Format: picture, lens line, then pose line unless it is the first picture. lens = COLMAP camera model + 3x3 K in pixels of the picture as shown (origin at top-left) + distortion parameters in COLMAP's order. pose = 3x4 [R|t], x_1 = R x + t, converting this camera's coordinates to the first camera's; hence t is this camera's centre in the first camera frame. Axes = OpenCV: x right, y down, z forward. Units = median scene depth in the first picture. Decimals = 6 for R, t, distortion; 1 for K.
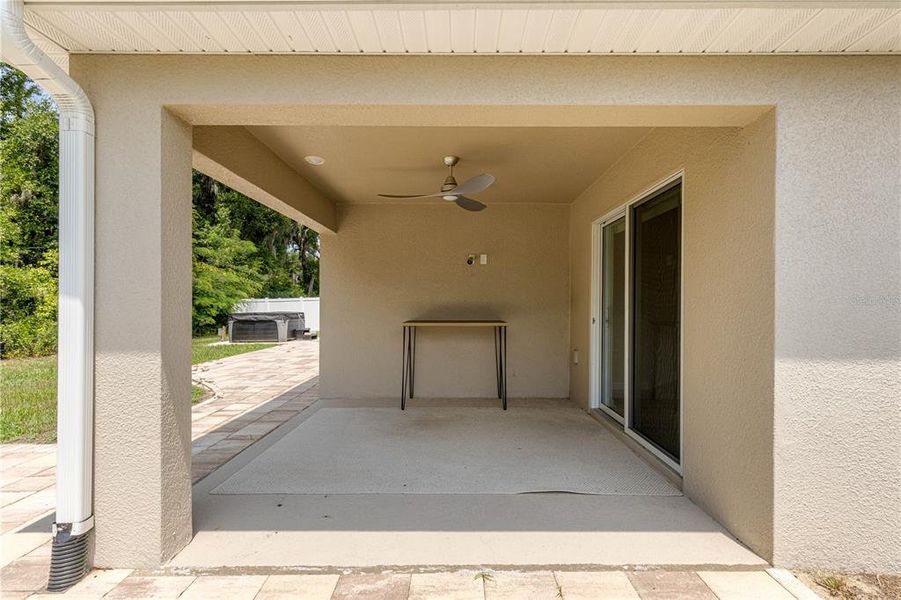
lens RADIAL K [[402.5, 0, 455.5], [0, 402.5, 299.5], [0, 0, 1]] dist [0.000301, 0.000232]
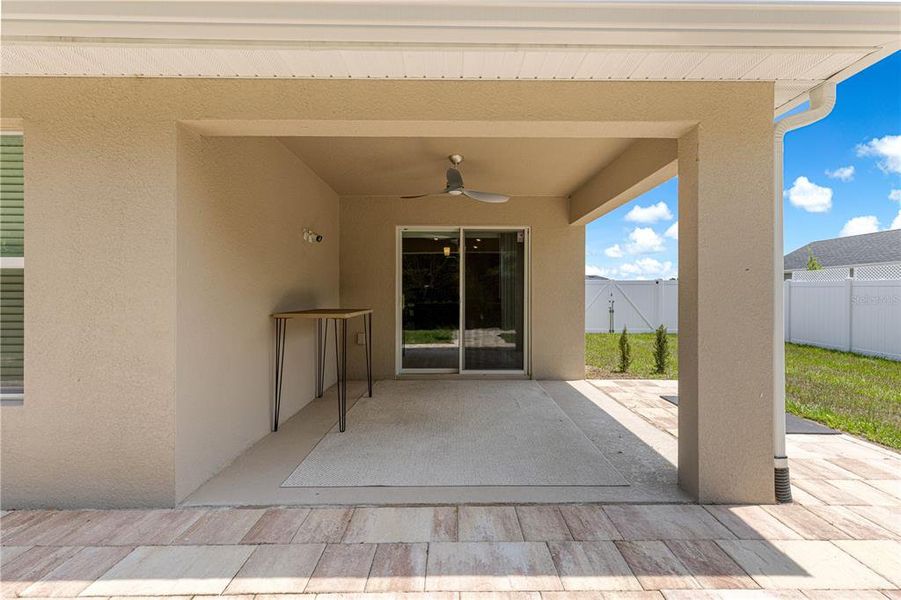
lens RADIAL K [[402.5, 0, 455.5], [0, 402.5, 299.5], [0, 0, 1]] dist [0.000301, 0.000232]
pose [[-0.007205, -0.005496, 0.999959, -1.054272], [-0.005506, 0.999970, 0.005456, 0.029728], [-0.999959, -0.005466, -0.007236, 0.965002]]
